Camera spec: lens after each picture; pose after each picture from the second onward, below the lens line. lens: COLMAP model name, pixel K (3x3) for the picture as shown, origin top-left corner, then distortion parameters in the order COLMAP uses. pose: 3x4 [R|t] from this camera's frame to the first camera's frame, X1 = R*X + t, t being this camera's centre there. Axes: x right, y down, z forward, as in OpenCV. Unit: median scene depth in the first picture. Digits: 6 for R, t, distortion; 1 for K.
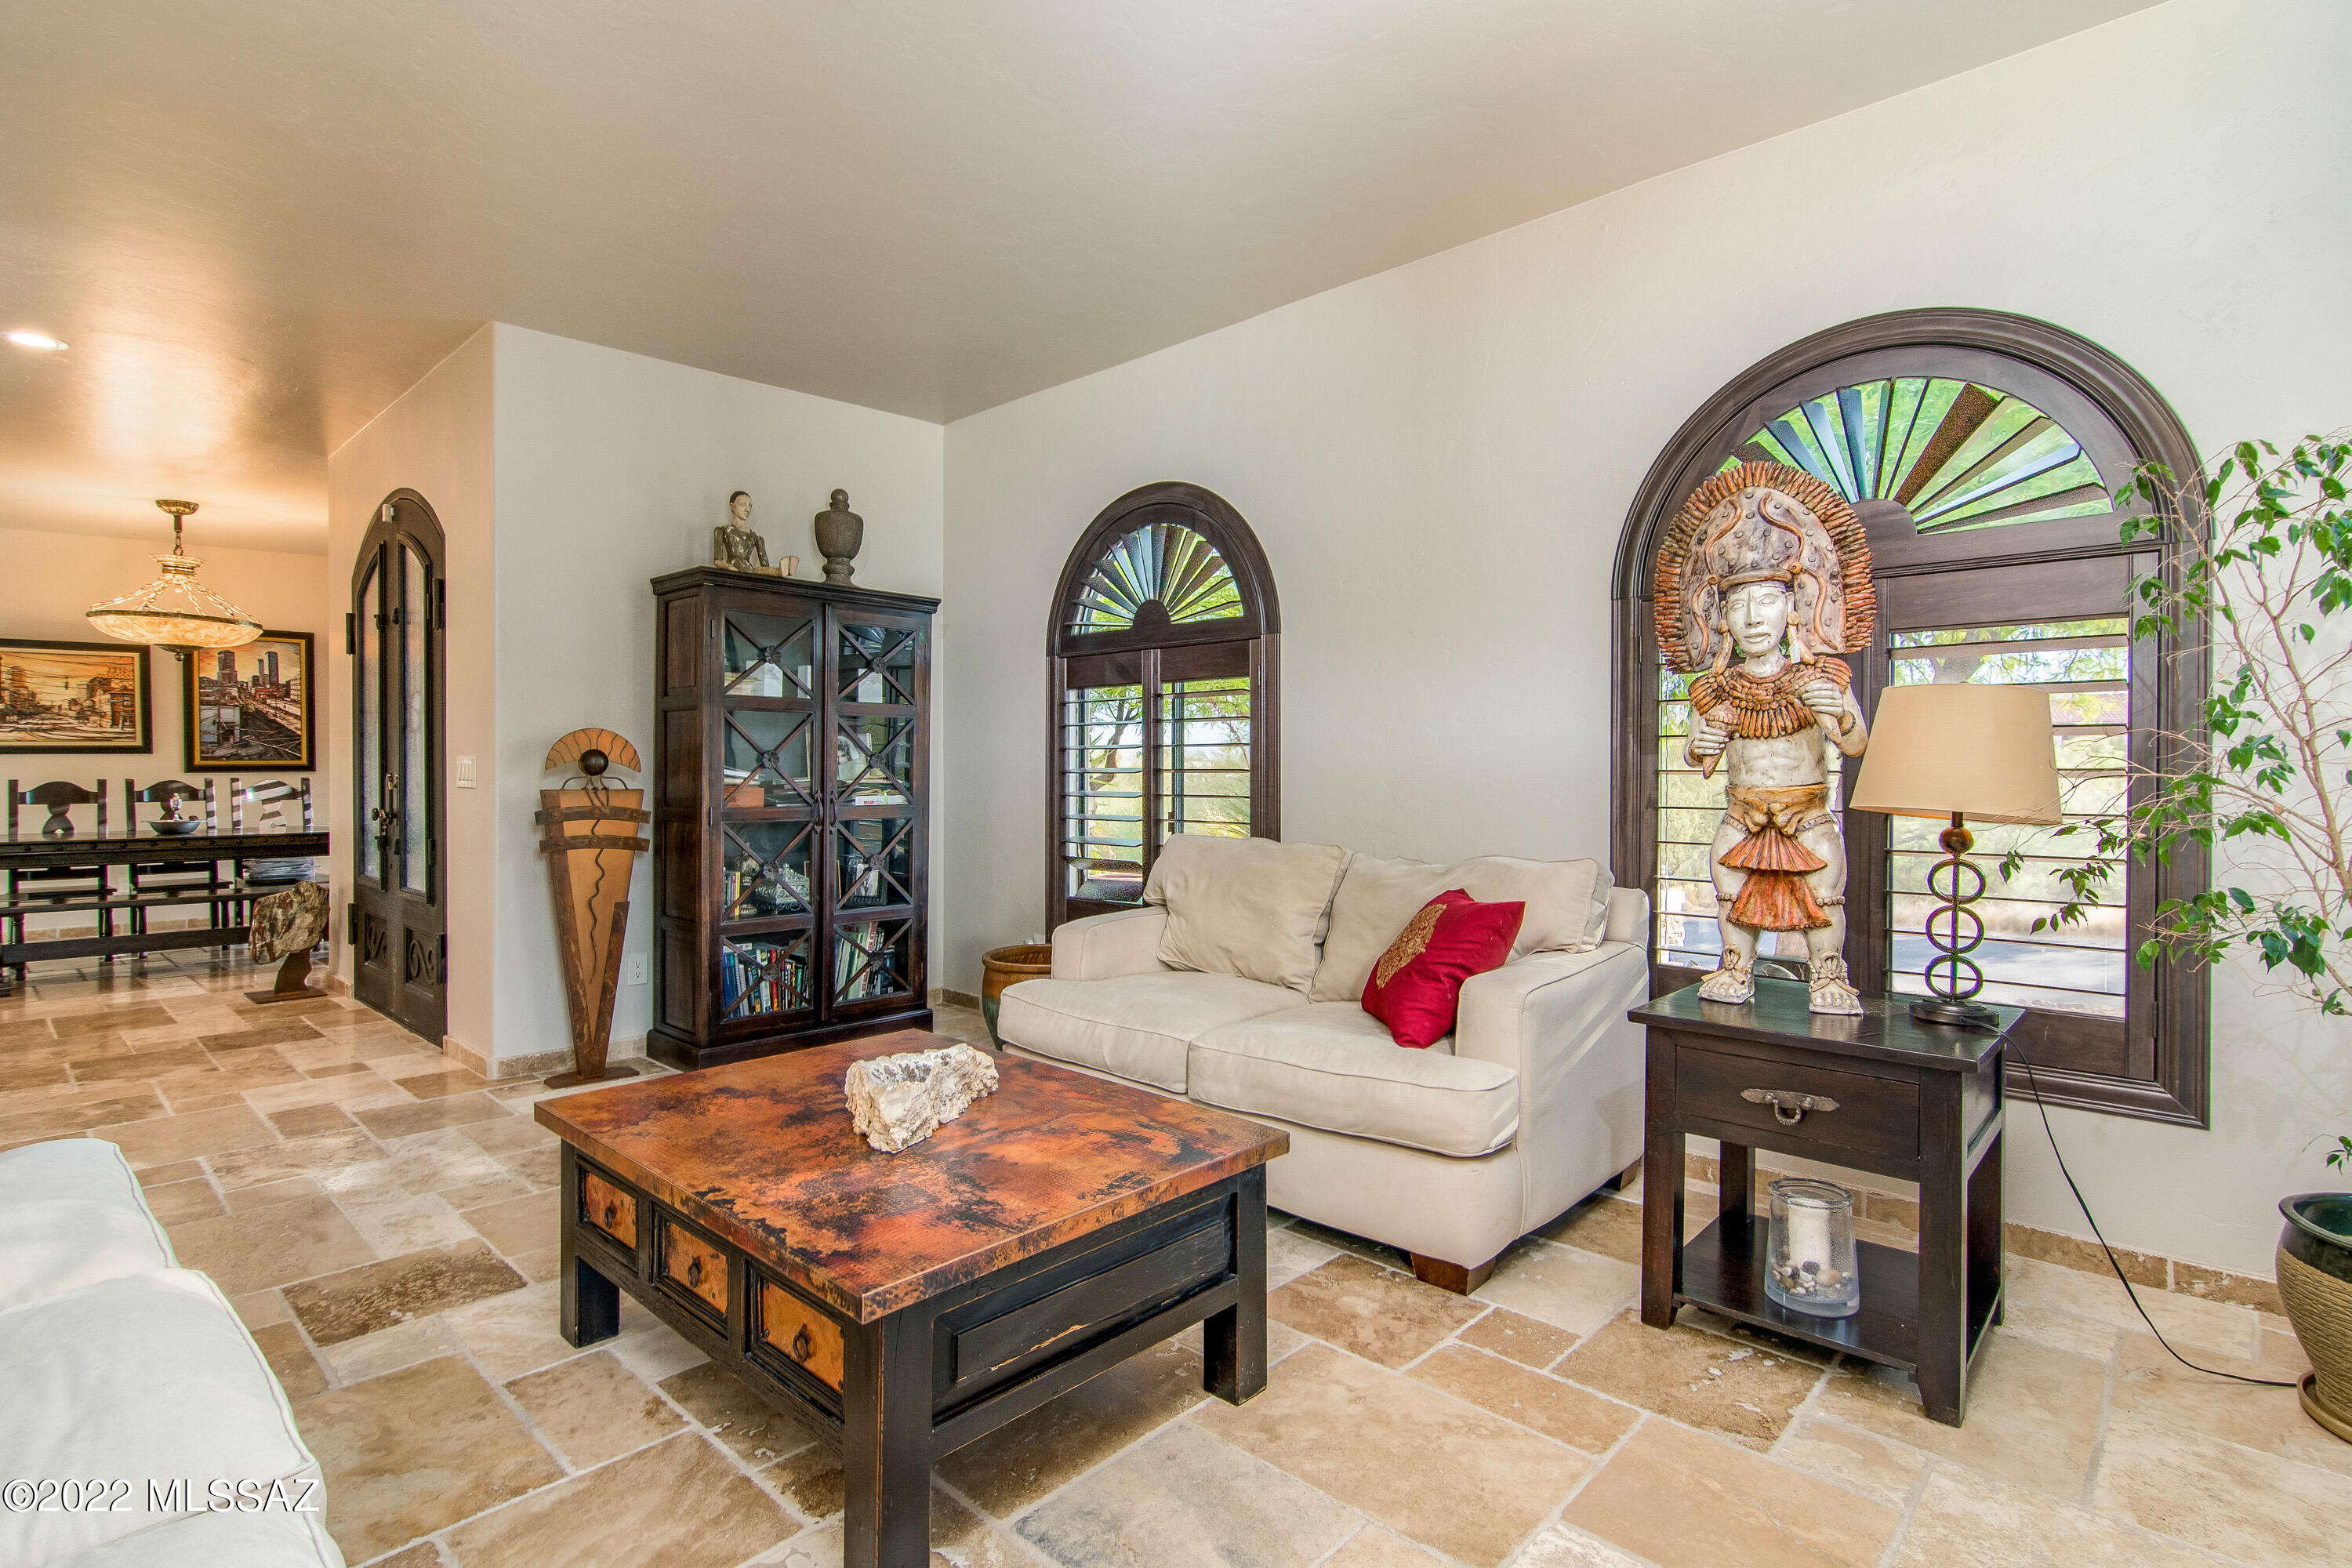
lens RADIAL K [[1146.6, 0, 1176.0], [0, 1146.6, 784.0], [0, 0, 1]] dist [-0.000247, 0.001308]
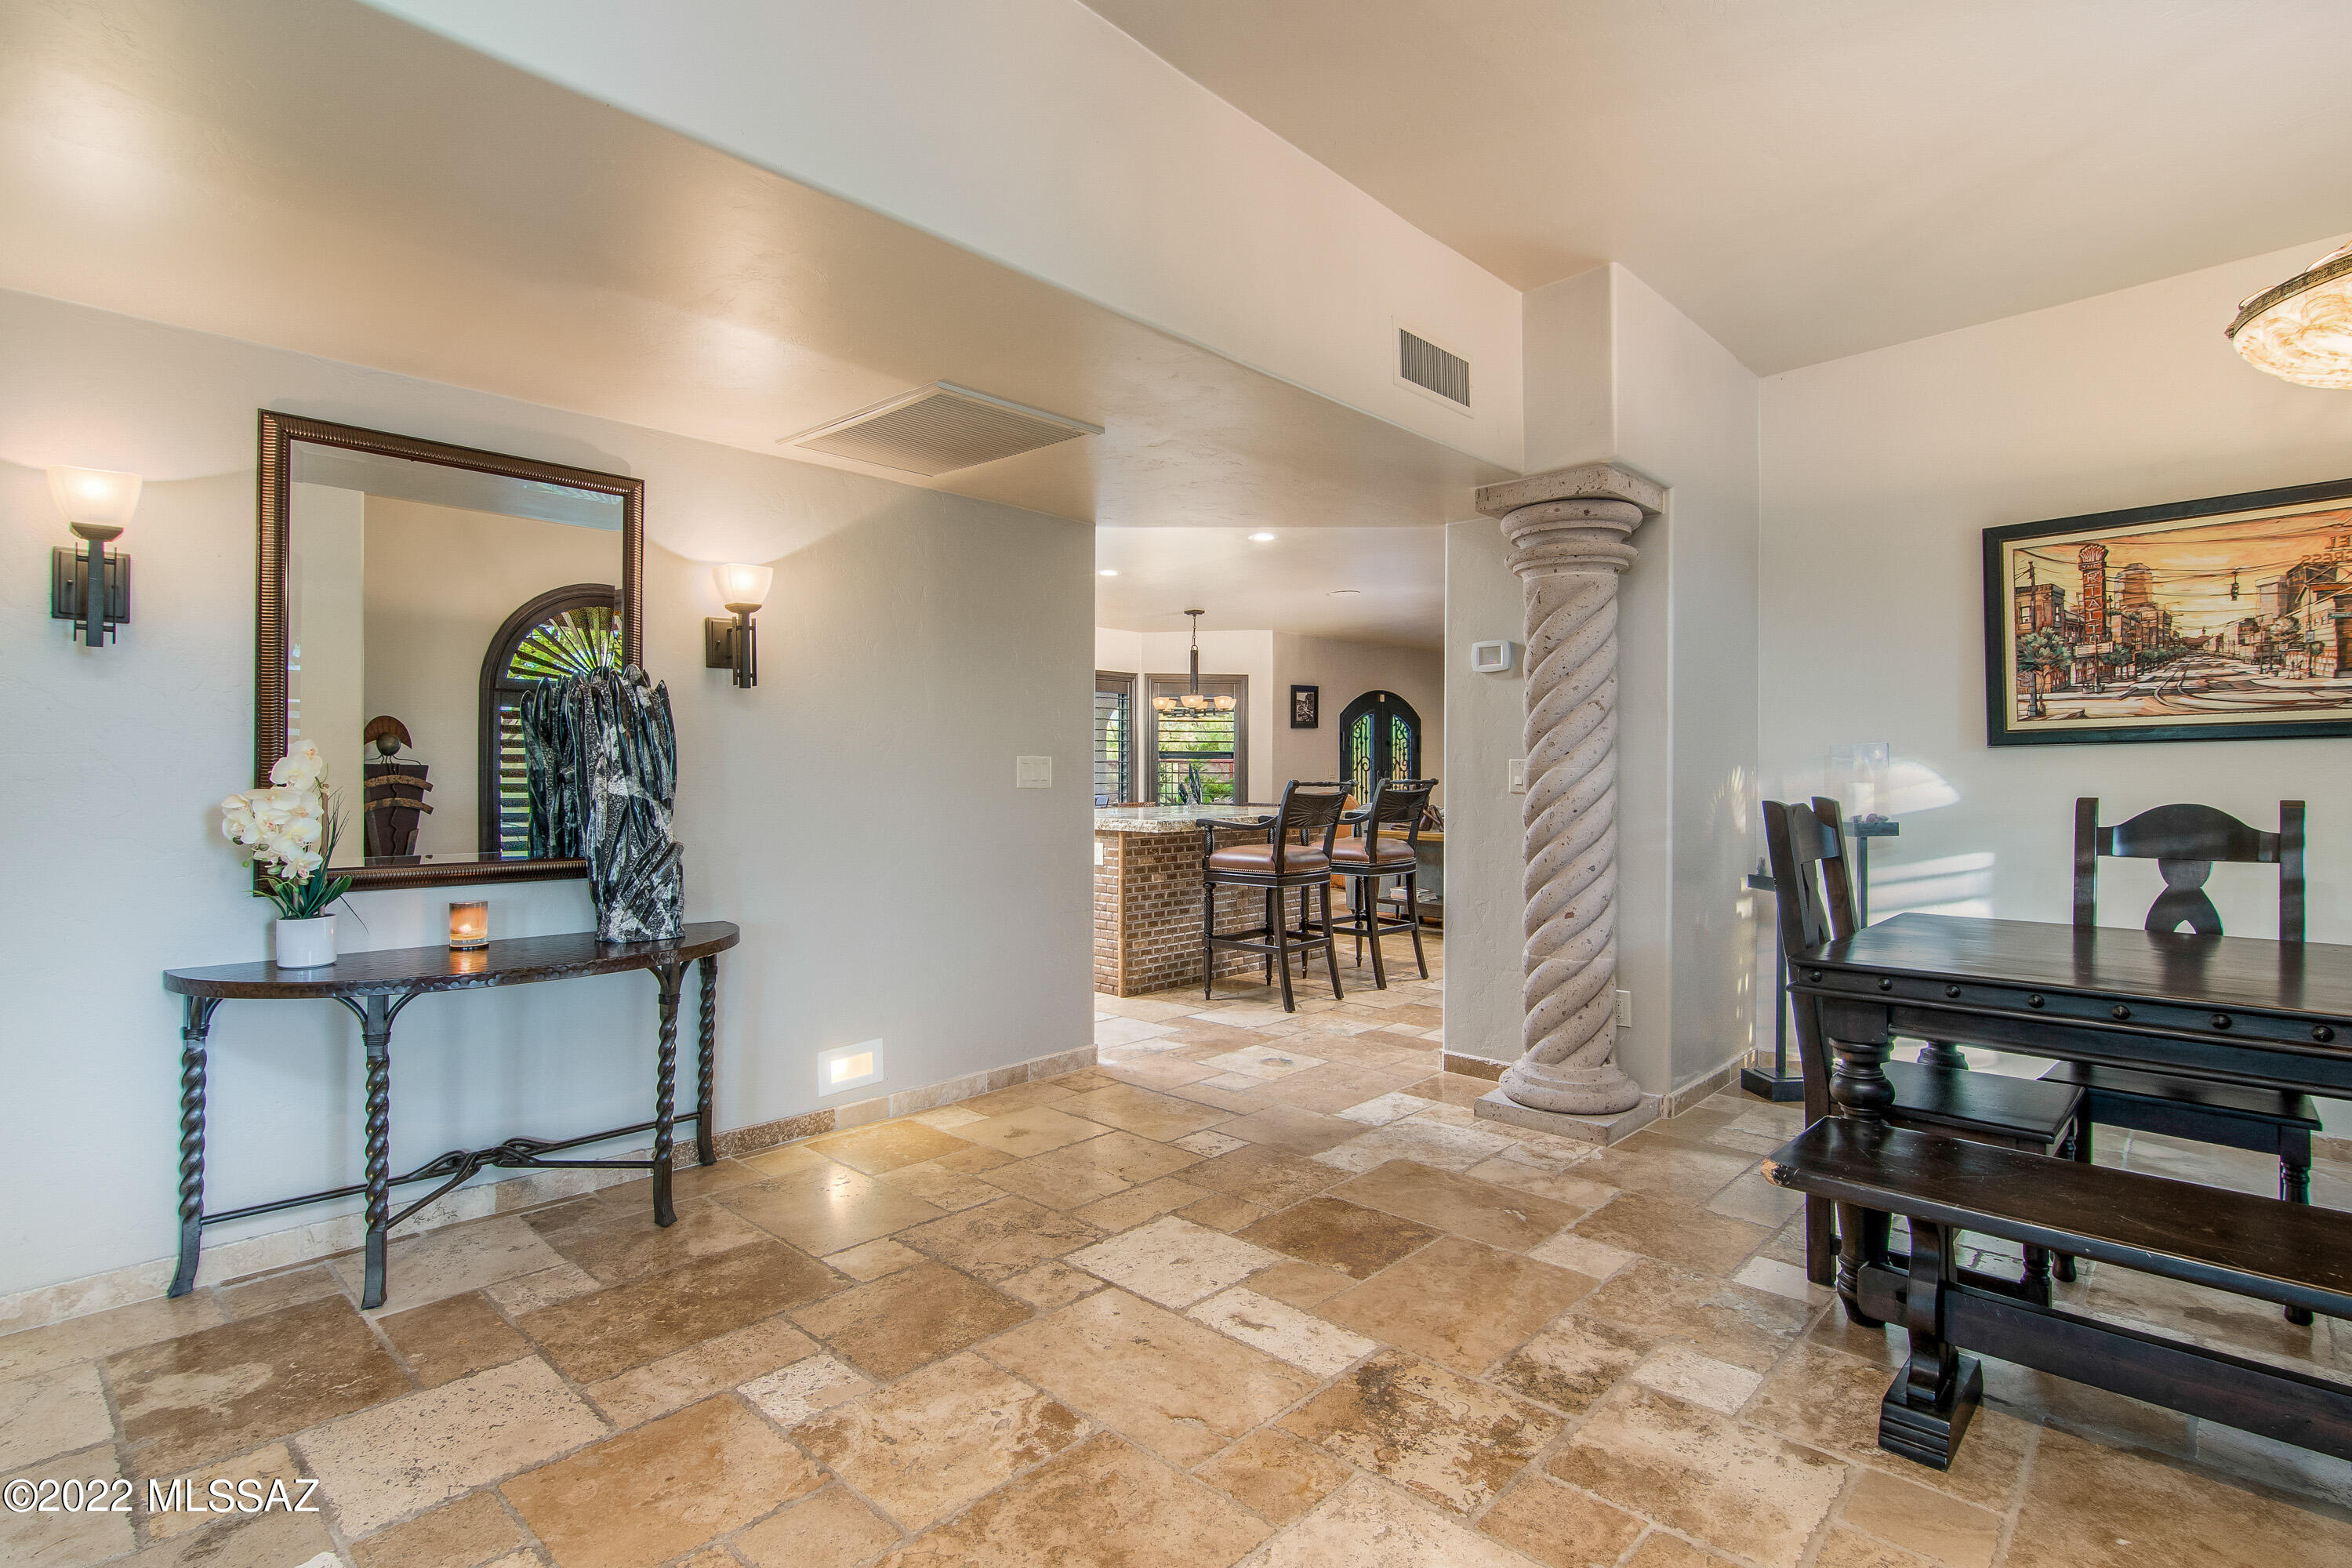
lens RADIAL K [[1140.7, 0, 1178.7], [0, 1140.7, 766.8], [0, 0, 1]] dist [-0.001444, 0.000378]
pose [[-0.001204, -0.005377, -0.999985, -0.561779], [-0.011910, 0.999915, -0.005363, -0.009205], [0.999928, 0.011903, -0.001268, 0.636523]]
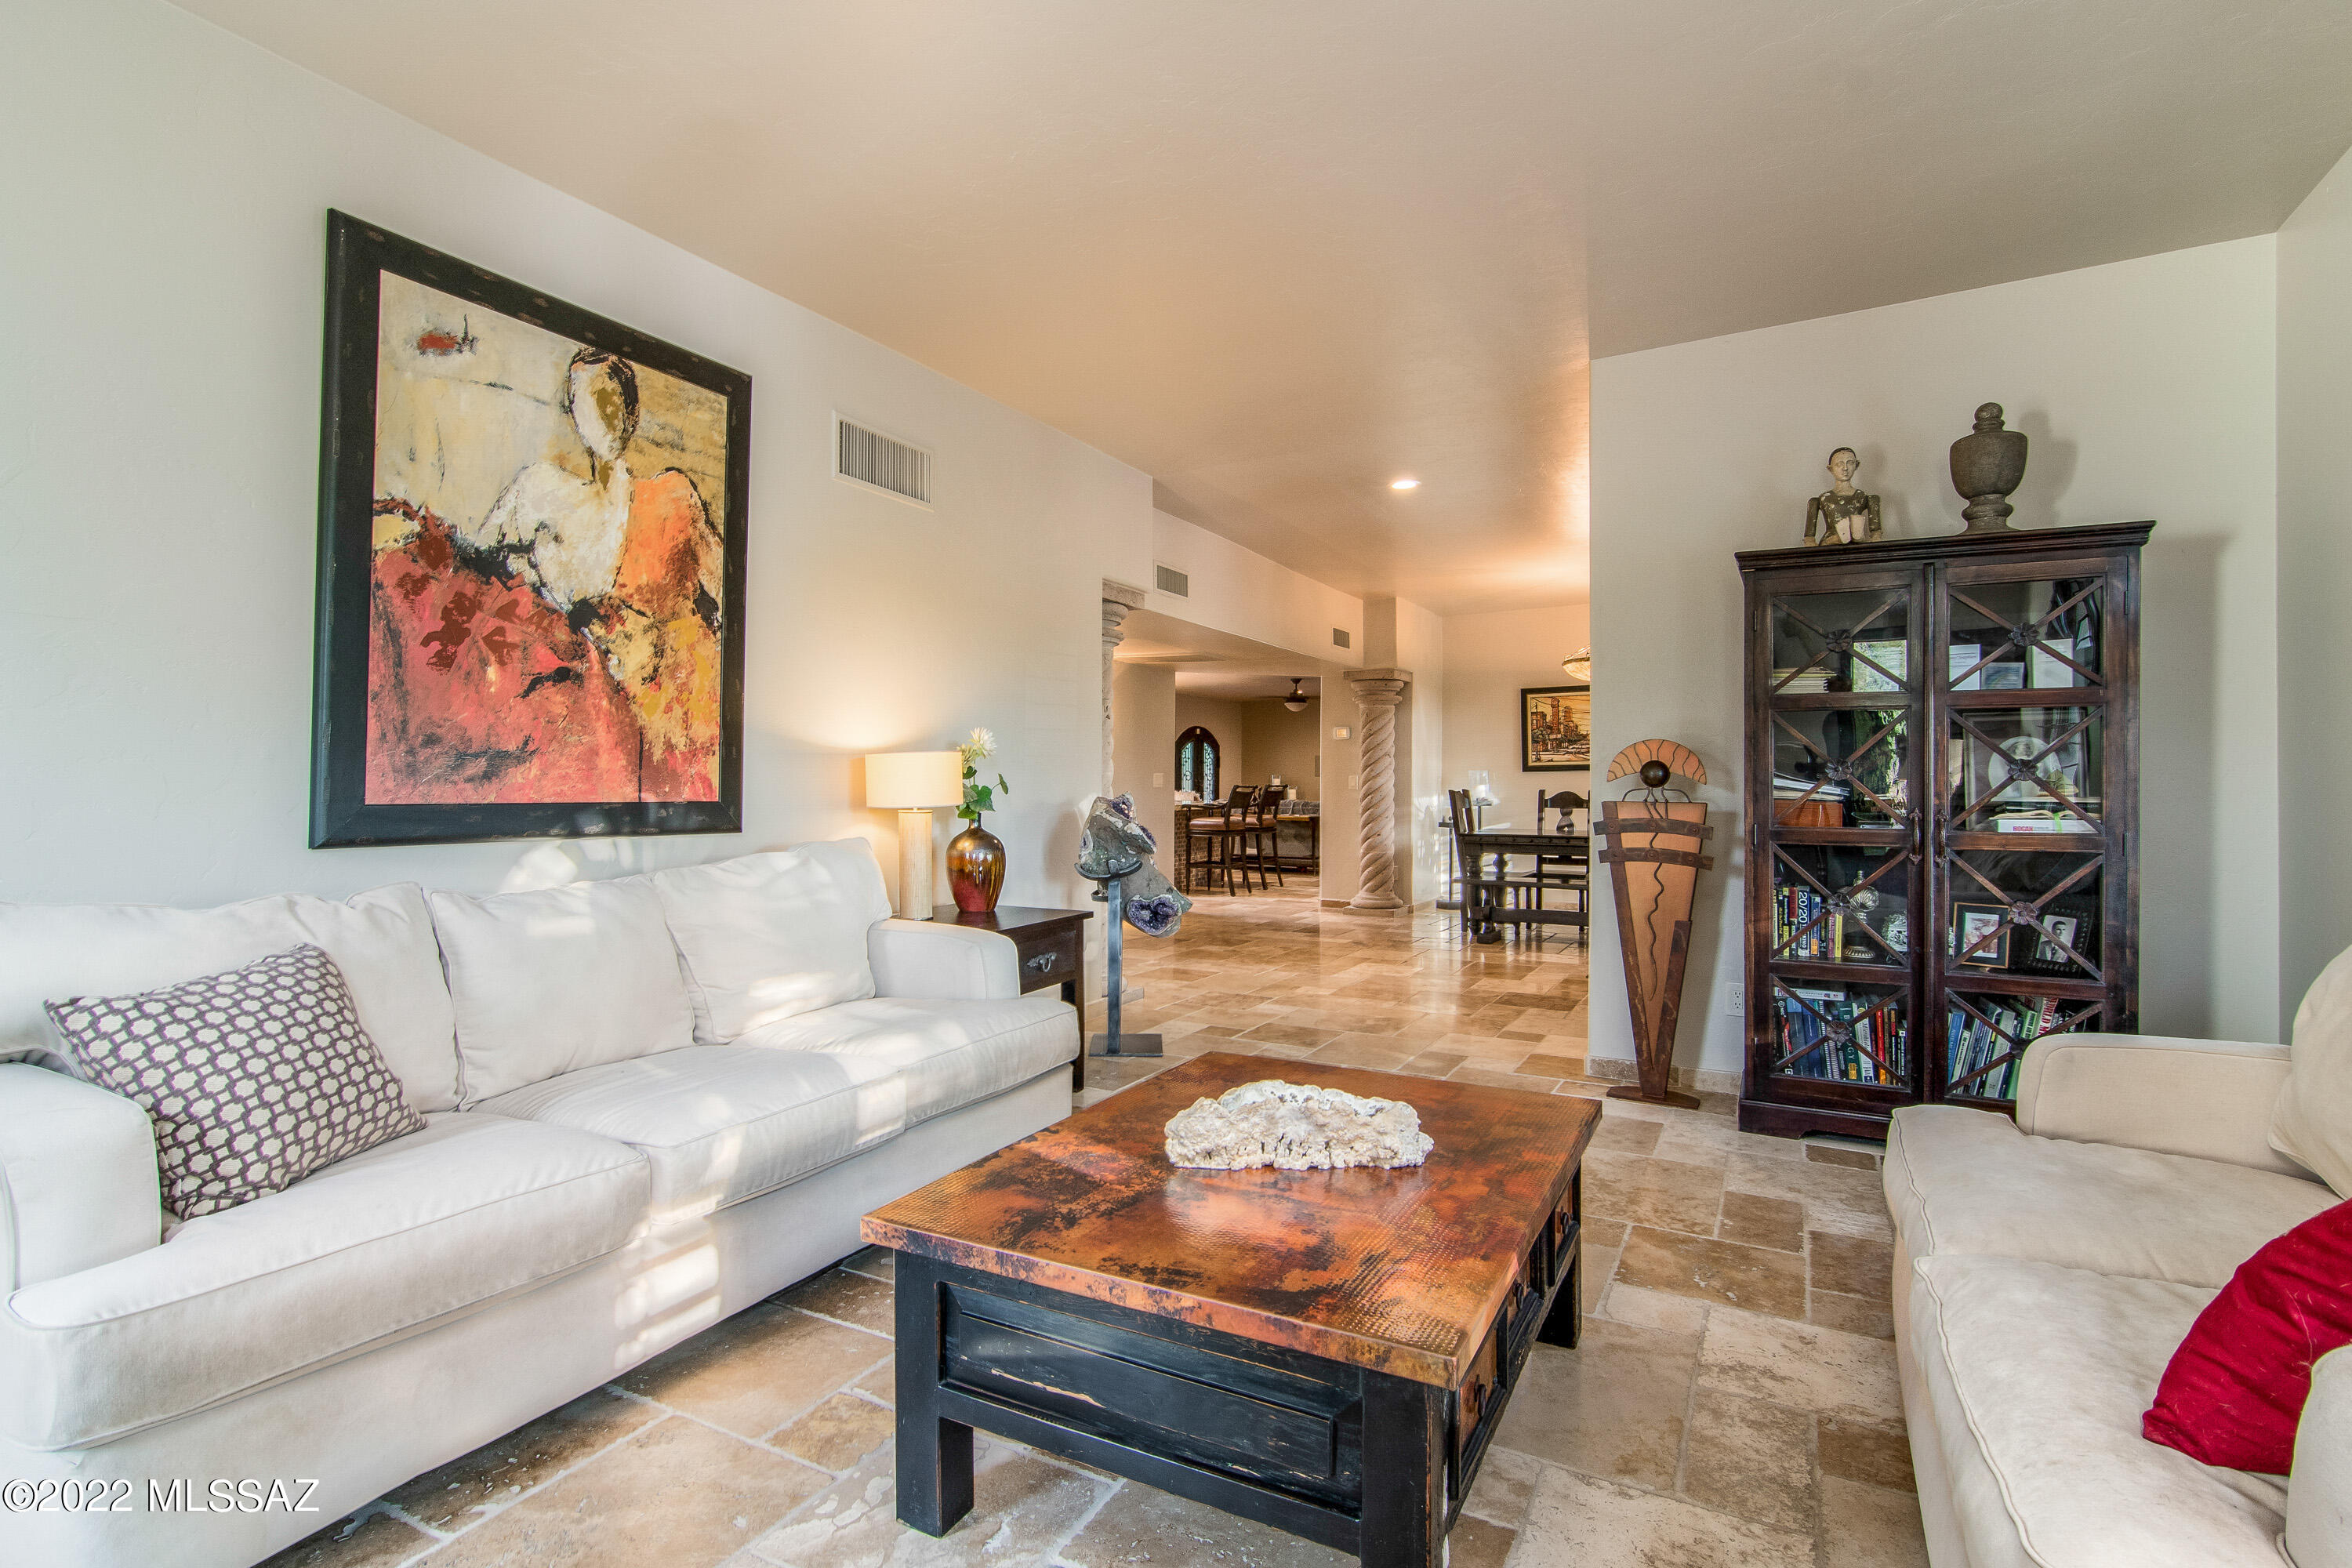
lens RADIAL K [[1154.1, 0, 1148.1], [0, 1154.1, 759.2], [0, 0, 1]] dist [0.000341, -0.014490]
pose [[0.238891, -0.019473, -0.970851, 0.206276], [-0.013622, 0.999633, -0.023402, -0.001433], [0.970951, 0.018815, 0.238538, 0.209443]]
